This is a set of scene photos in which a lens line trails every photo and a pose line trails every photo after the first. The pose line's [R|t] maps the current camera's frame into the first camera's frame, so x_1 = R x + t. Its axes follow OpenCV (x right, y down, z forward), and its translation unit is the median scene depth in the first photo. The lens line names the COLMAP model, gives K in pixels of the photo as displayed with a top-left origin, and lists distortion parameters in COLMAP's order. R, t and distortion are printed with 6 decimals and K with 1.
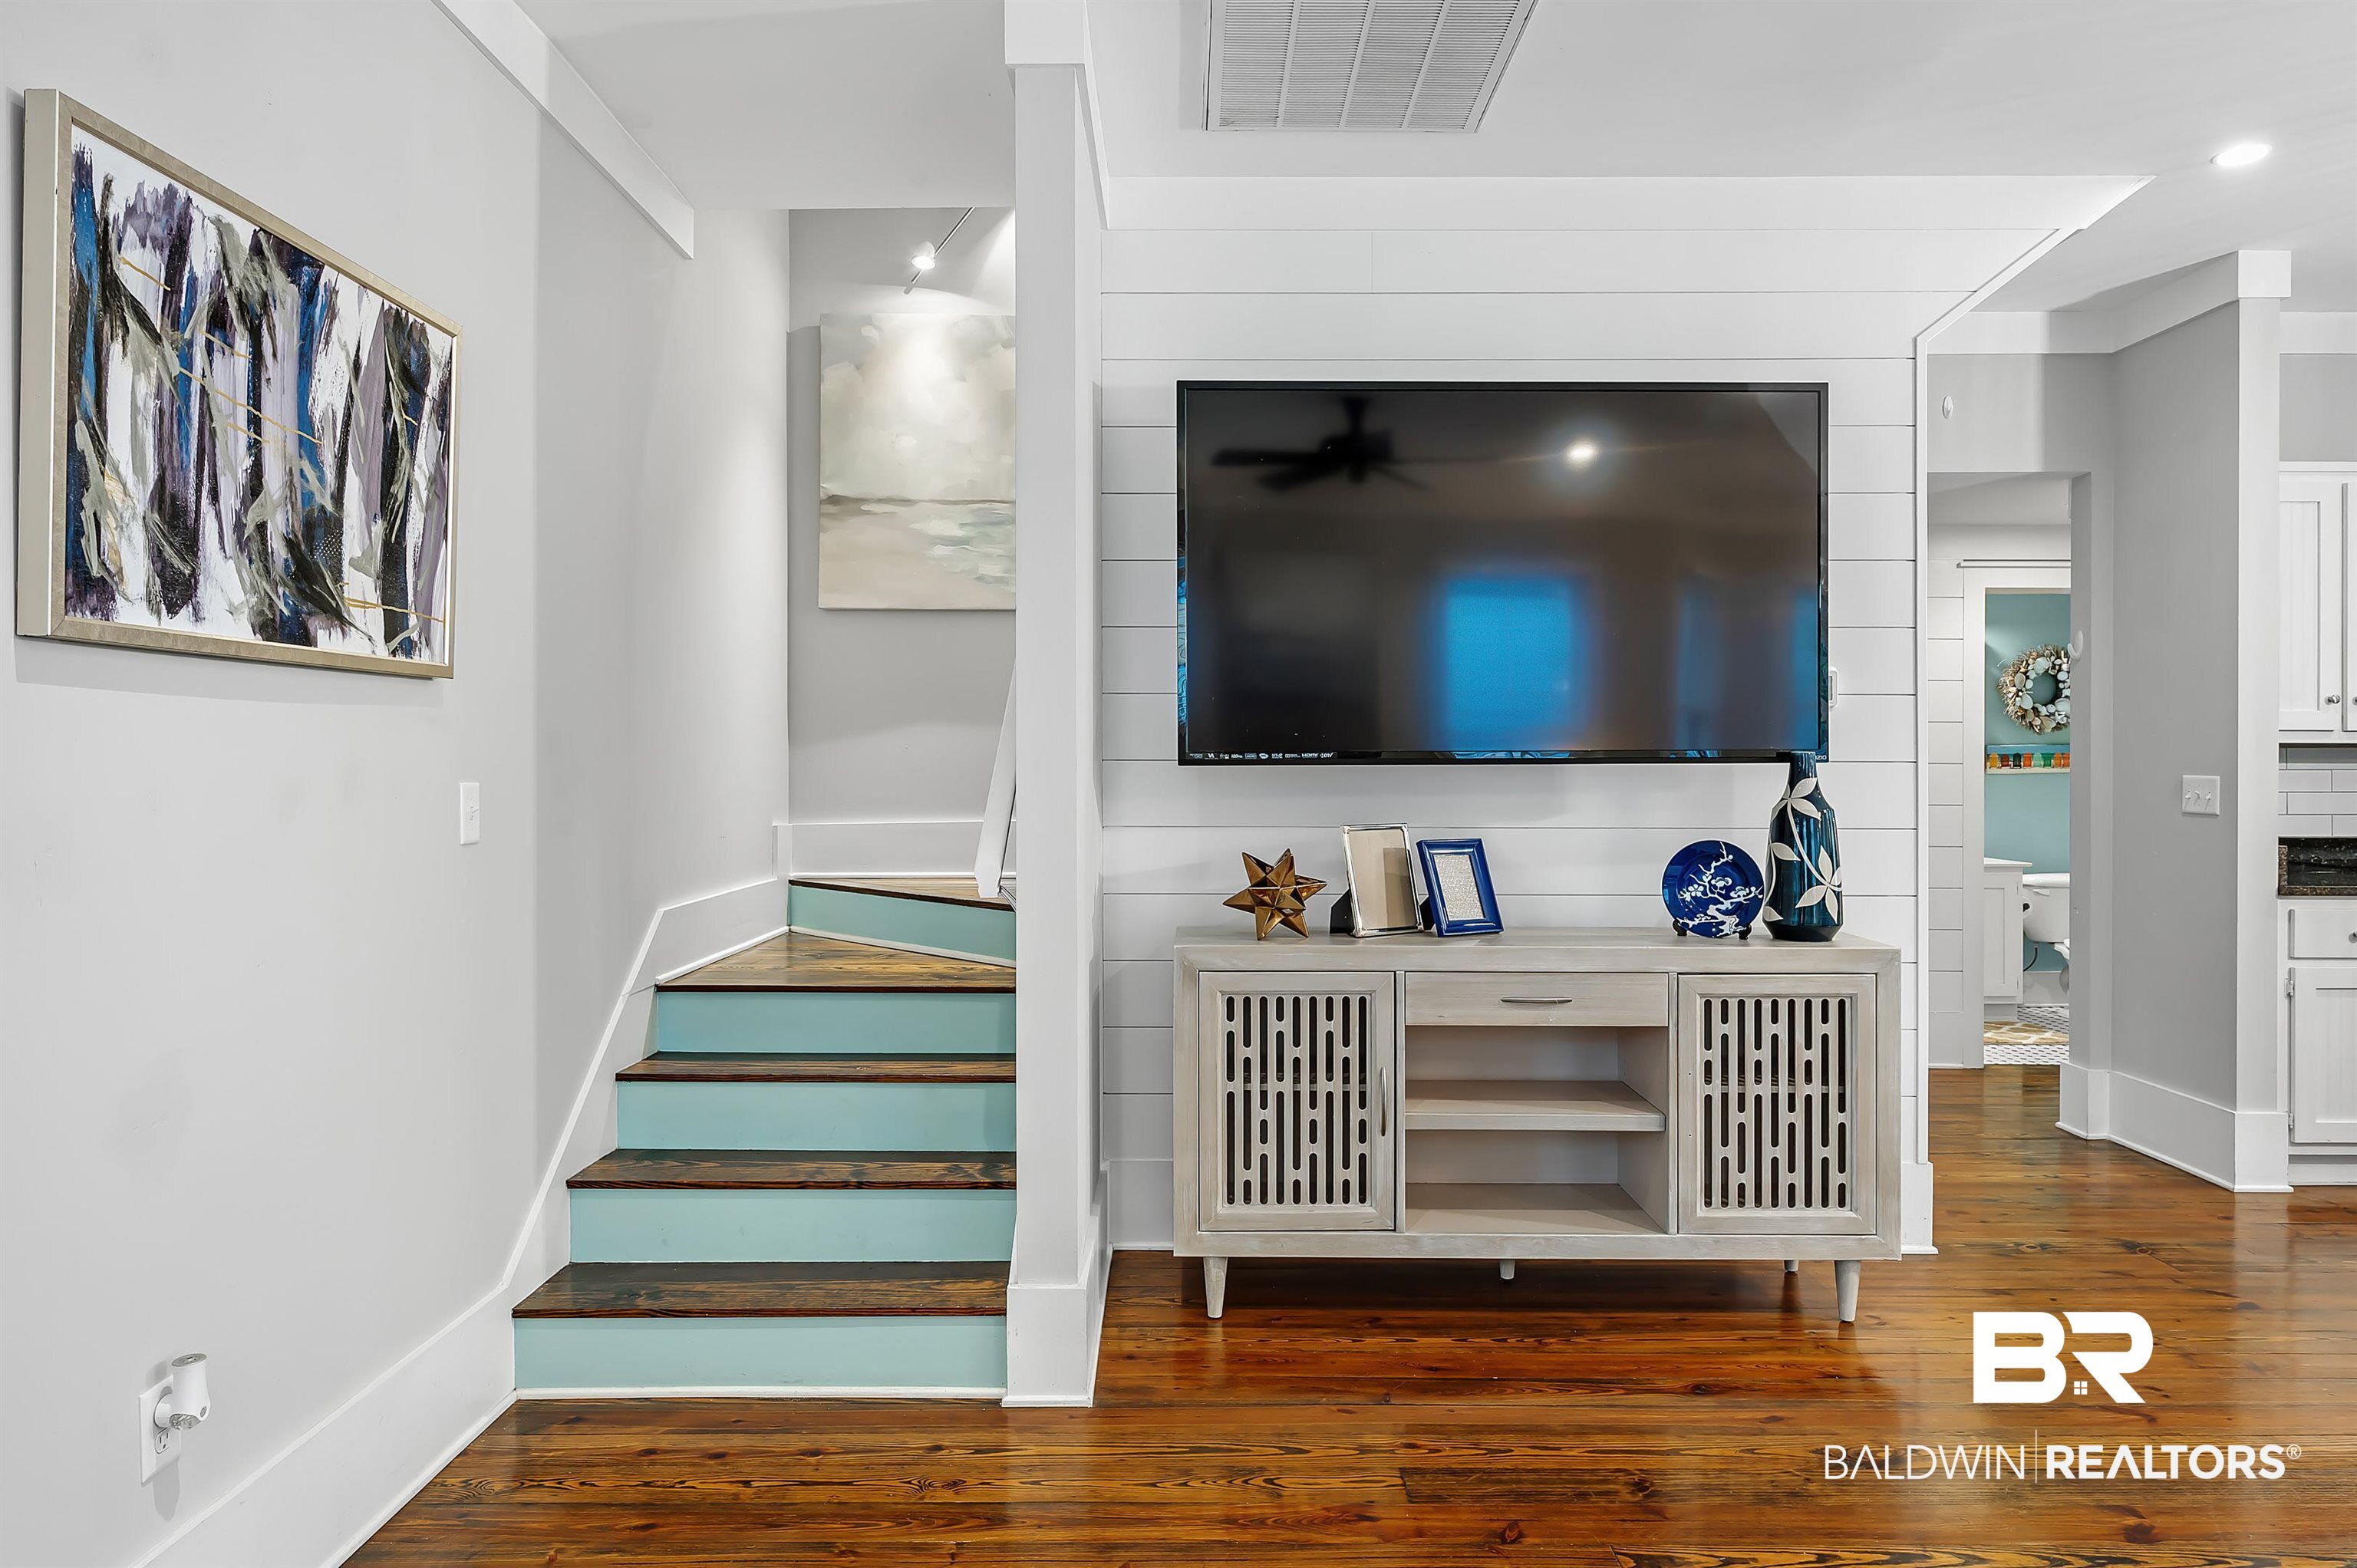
lens RADIAL K [[1447.8, 0, 1182.2], [0, 1447.8, 766.7], [0, 0, 1]] dist [-0.004543, 0.000408]
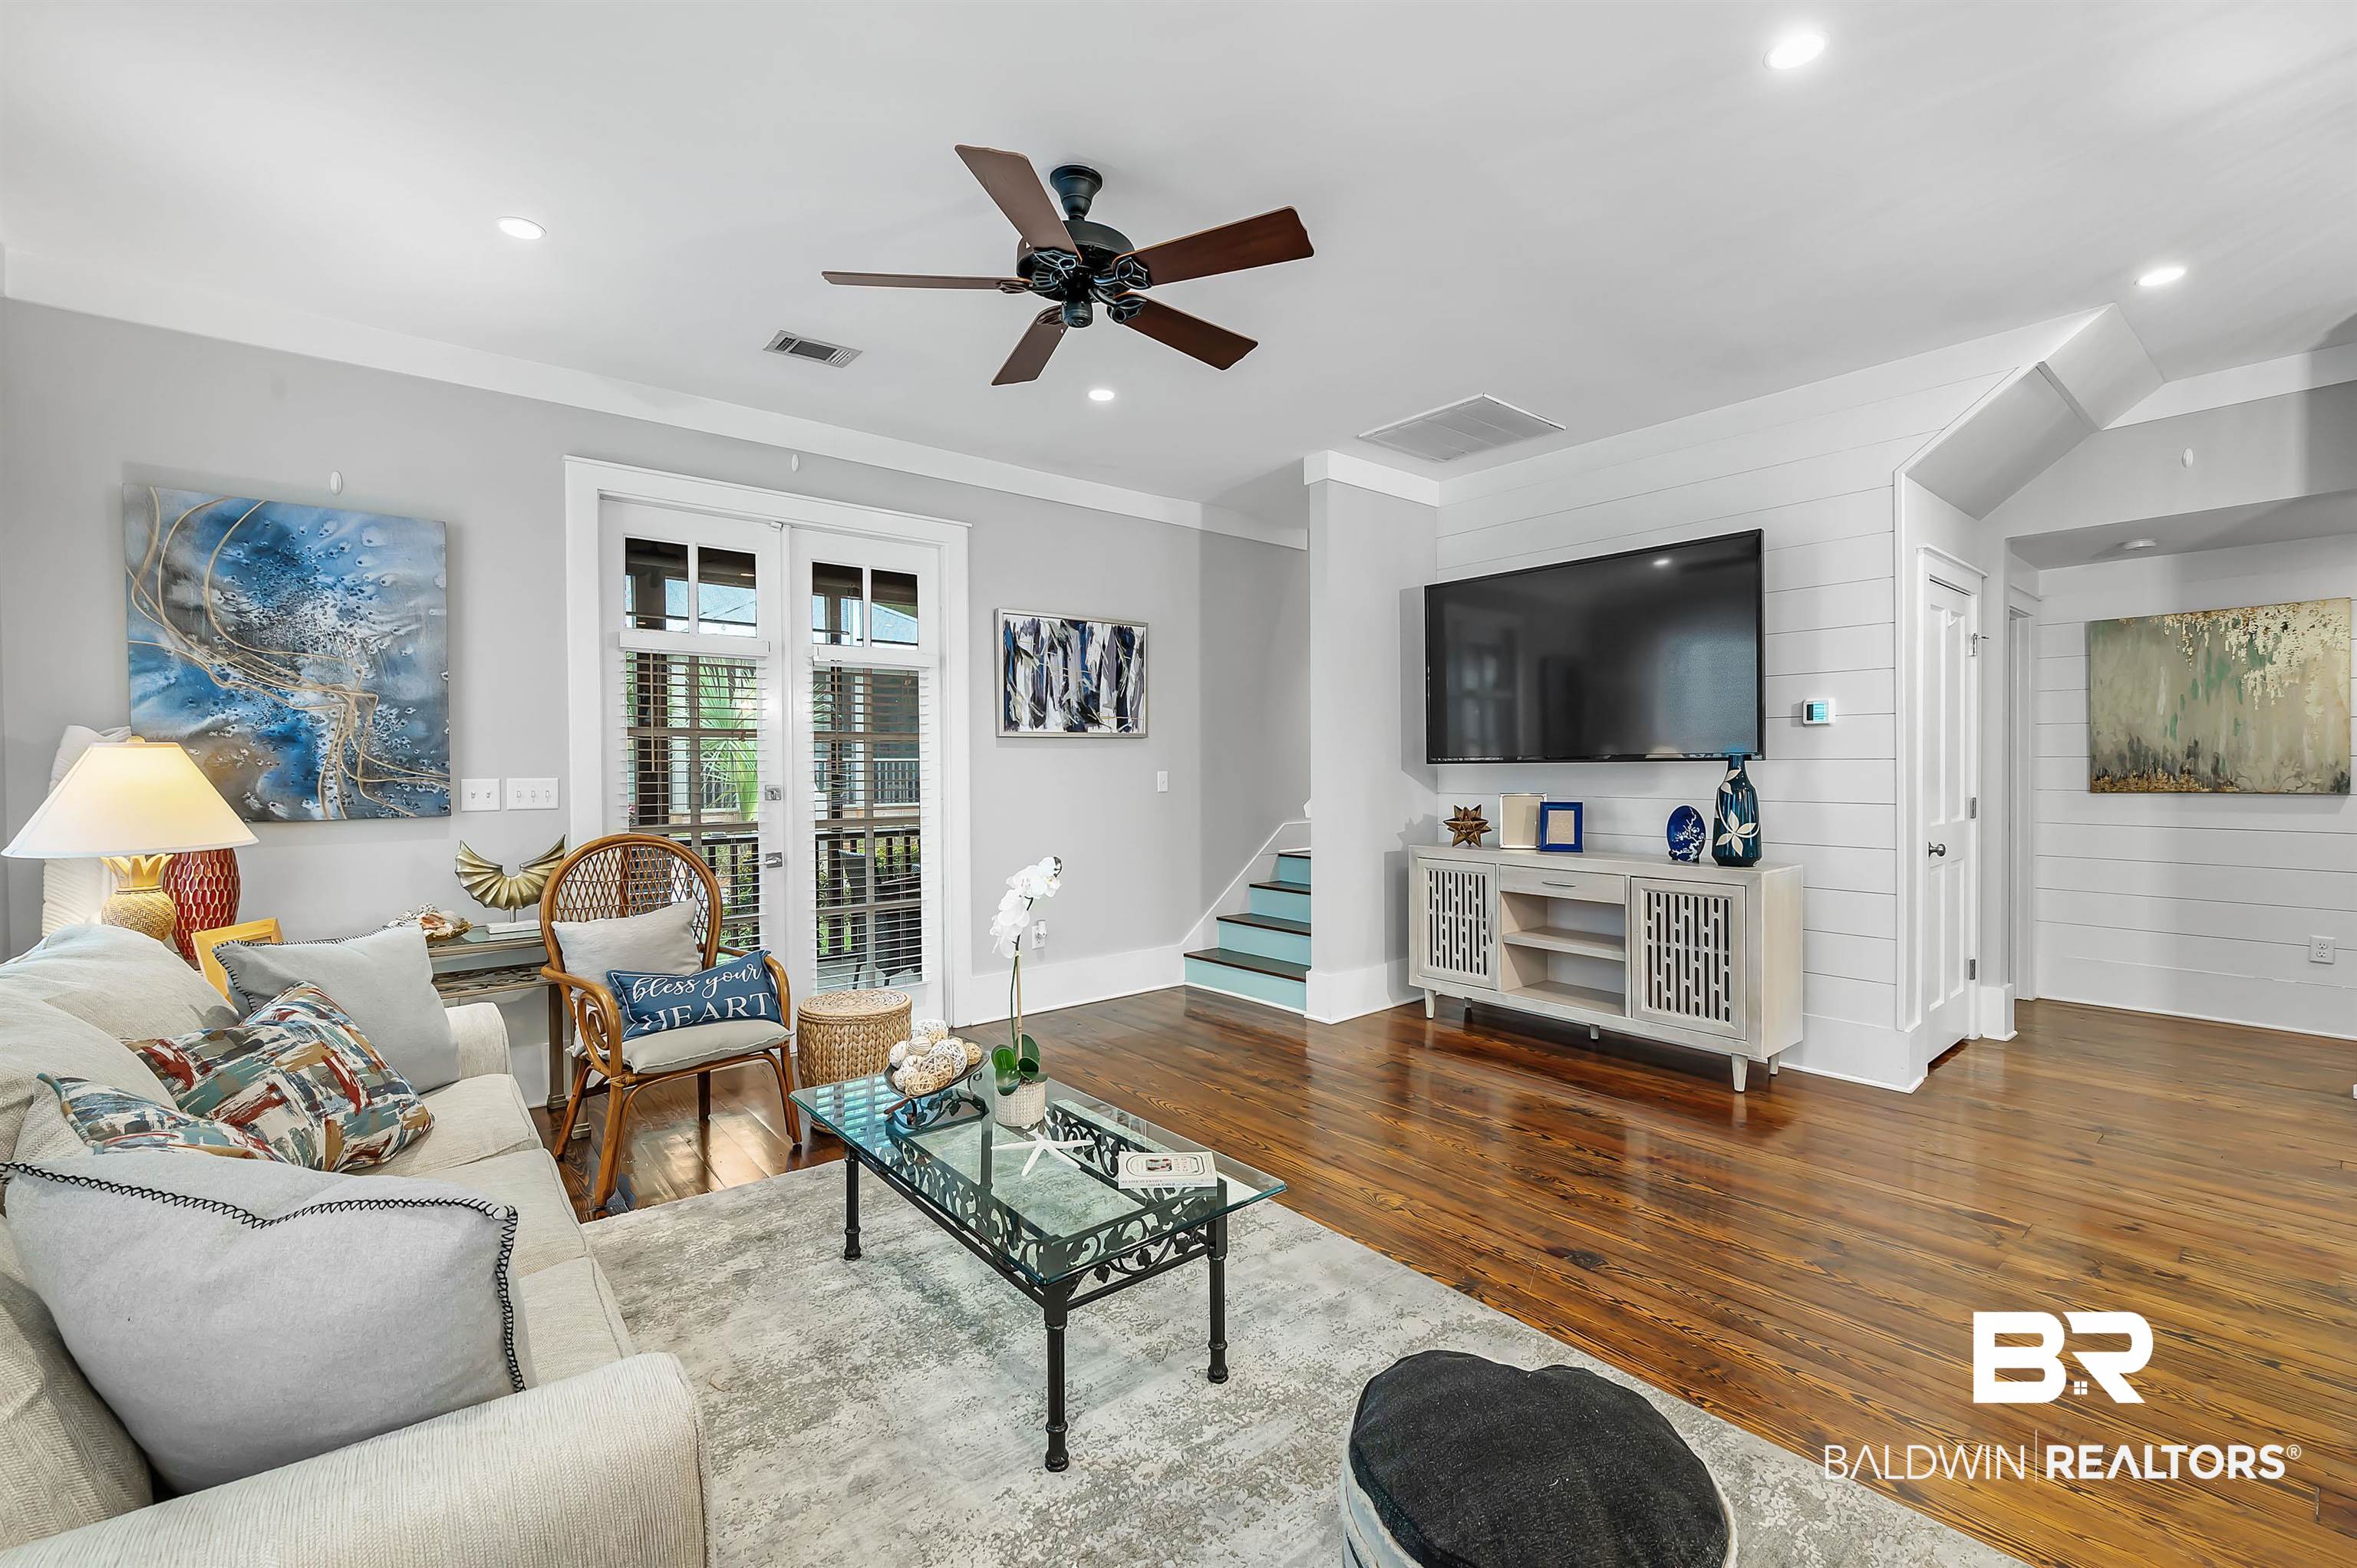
lens RADIAL K [[983.8, 0, 1178.1], [0, 983.8, 782.2], [0, 0, 1]] dist [-0.007042, 0.000138]
pose [[0.638551, 0.009027, -0.769527, 0.823124], [0.006226, 0.999838, 0.016896, -0.000909], [0.769554, -0.015580, 0.638391, -0.207155]]
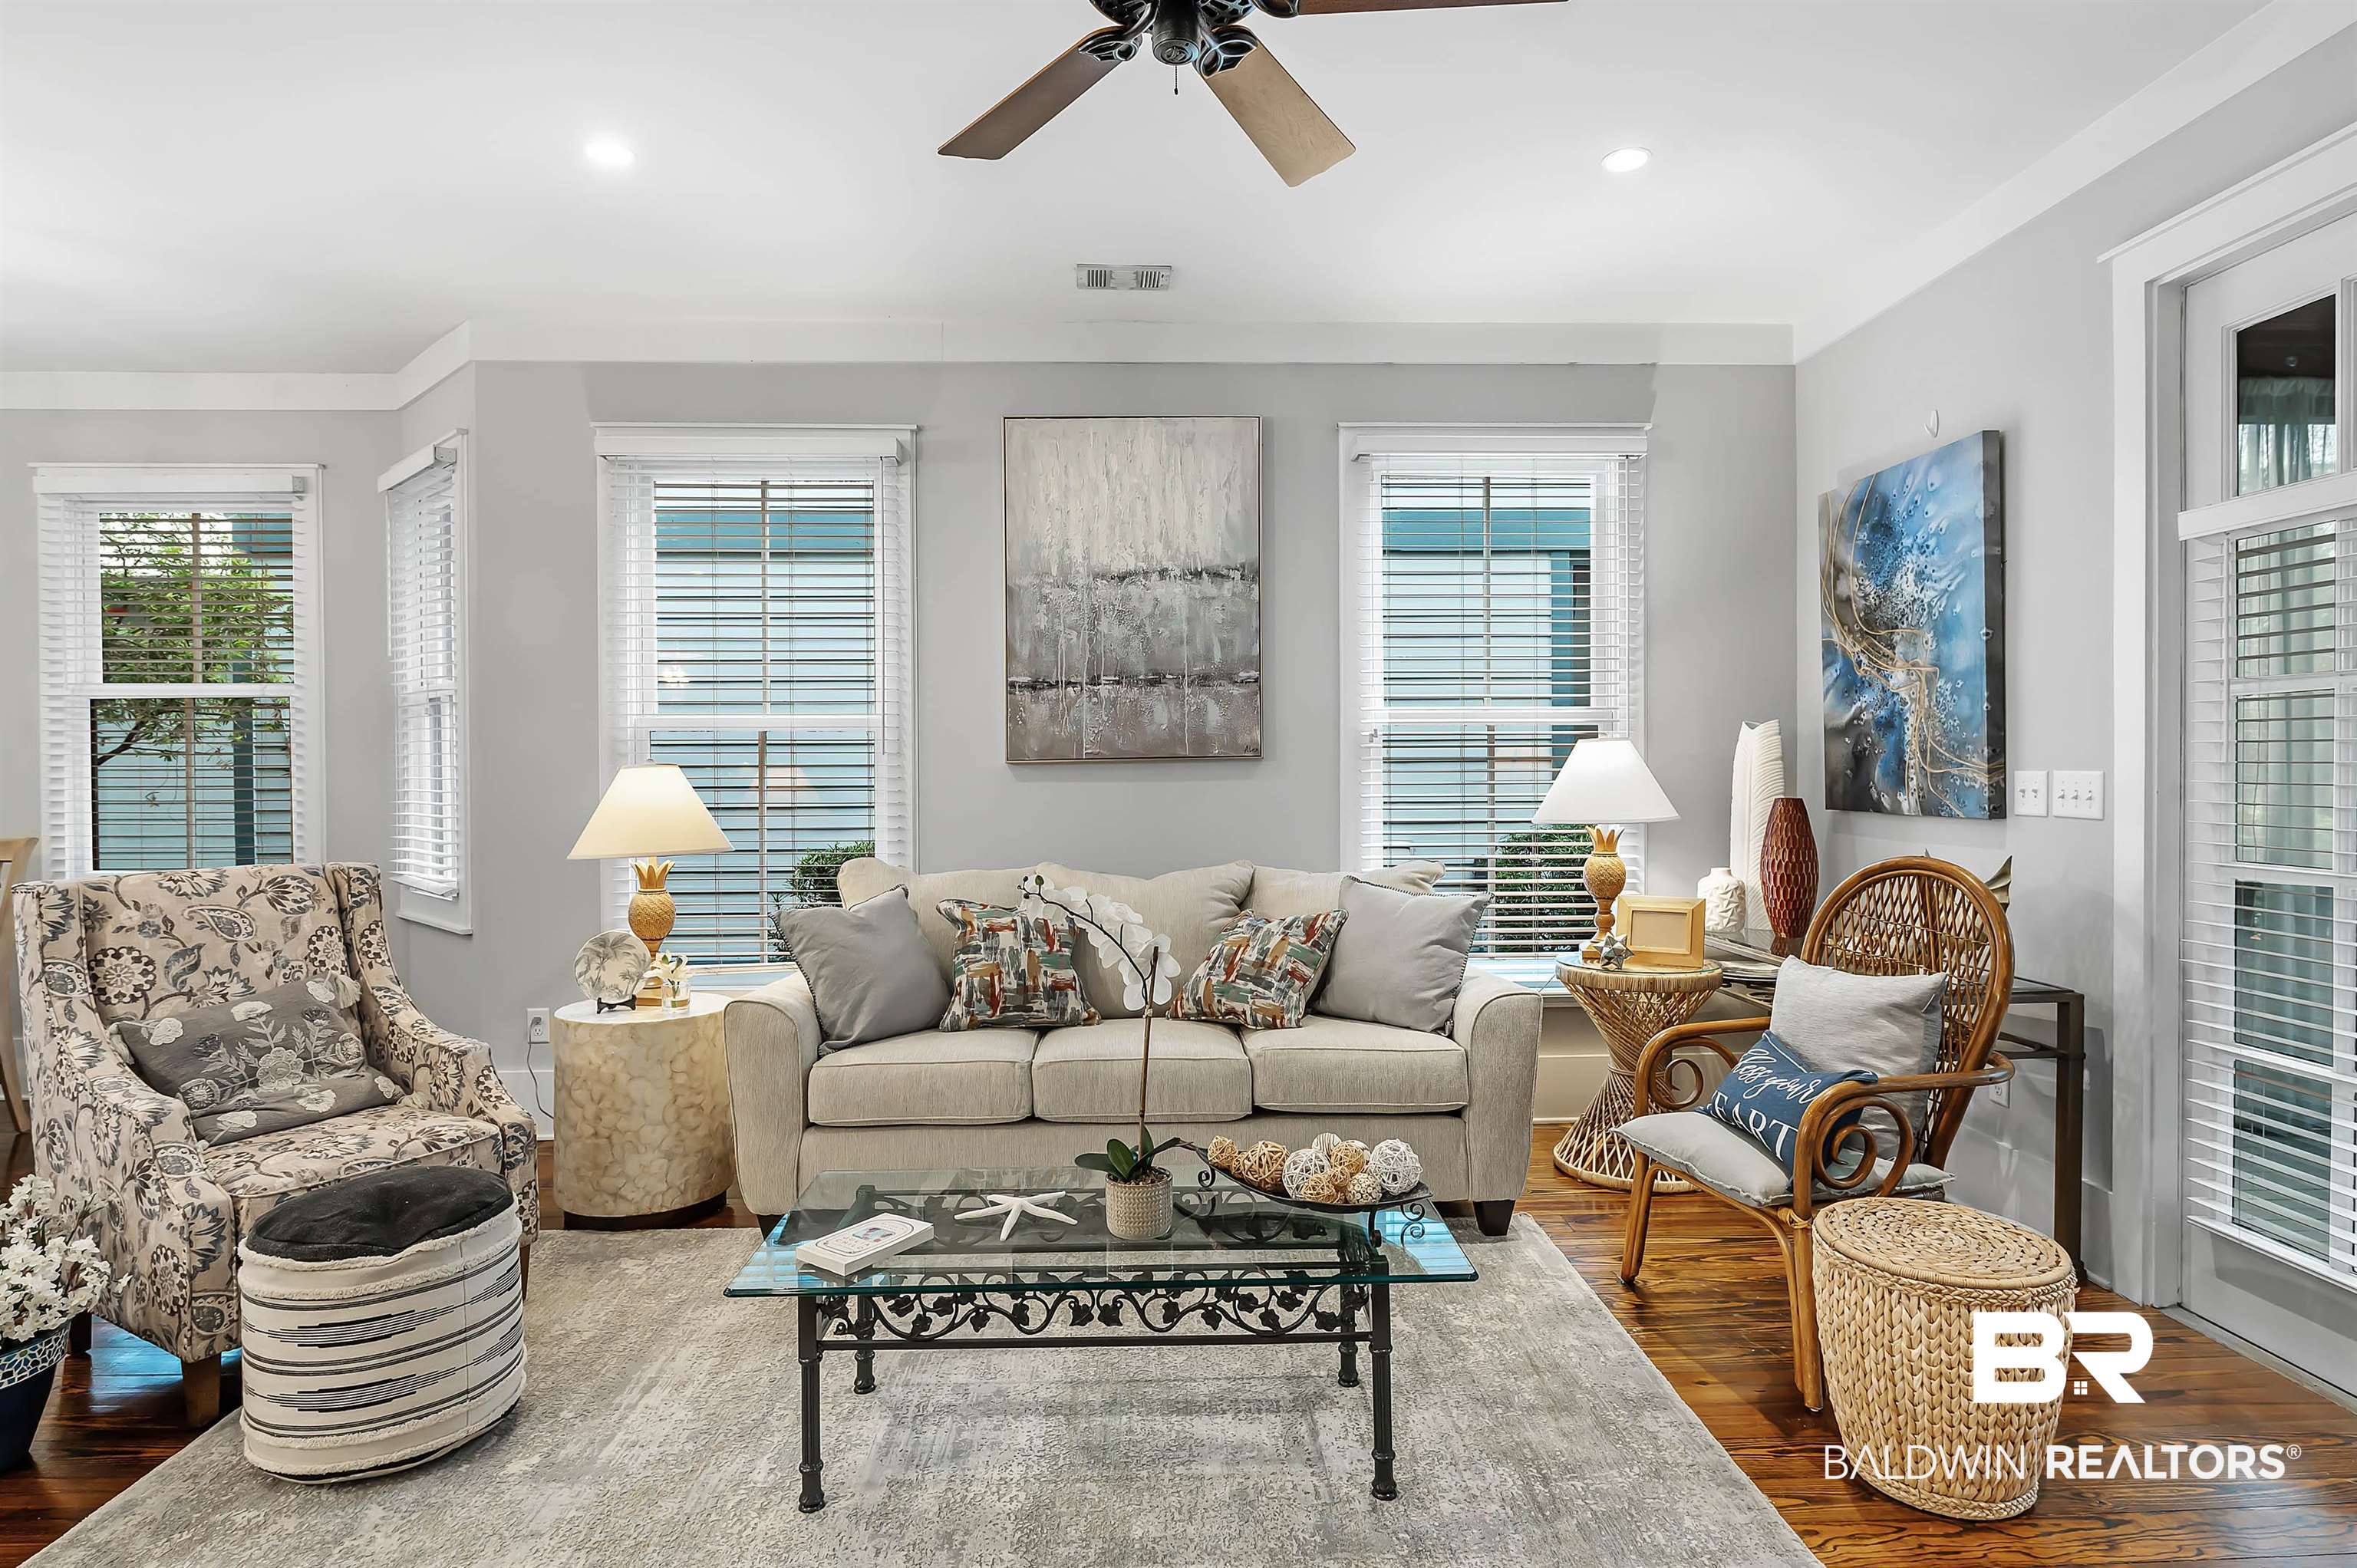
lens RADIAL K [[1225.6, 0, 1187.7], [0, 1225.6, 786.4], [0, 0, 1]] dist [-0.011618, 0.000151]
pose [[-0.999090, 0.007130, -0.042062, 0.260374], [0.006456, 0.999849, 0.016147, 0.001217], [0.042171, 0.015861, -0.998985, 0.726043]]
